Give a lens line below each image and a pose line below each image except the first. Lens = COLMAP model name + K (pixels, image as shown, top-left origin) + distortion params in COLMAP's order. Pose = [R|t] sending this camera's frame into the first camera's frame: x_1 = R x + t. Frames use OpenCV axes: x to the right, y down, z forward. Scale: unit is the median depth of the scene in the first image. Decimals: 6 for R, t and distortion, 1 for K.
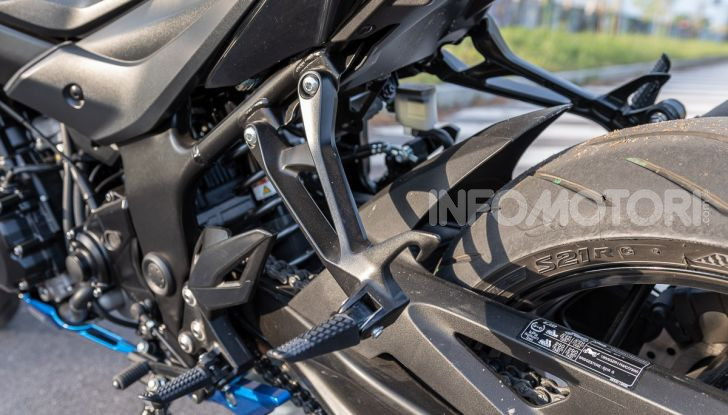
lens RADIAL K [[783.9, 0, 364.0], [0, 783.9, 207.5], [0, 0, 1]] dist [-0.010360, -0.025236]
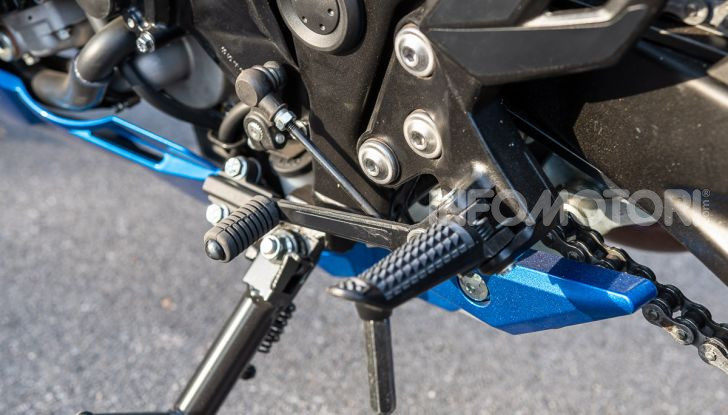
lens RADIAL K [[1041.3, 0, 364.0], [0, 1041.3, 207.5], [0, 0, 1]] dist [0.089159, 0.006359]
pose [[0.998148, 0.027770, 0.054131, -0.251783], [-0.038649, 0.976577, 0.211669, 0.070870], [-0.046985, -0.213369, 0.975841, 0.402845]]
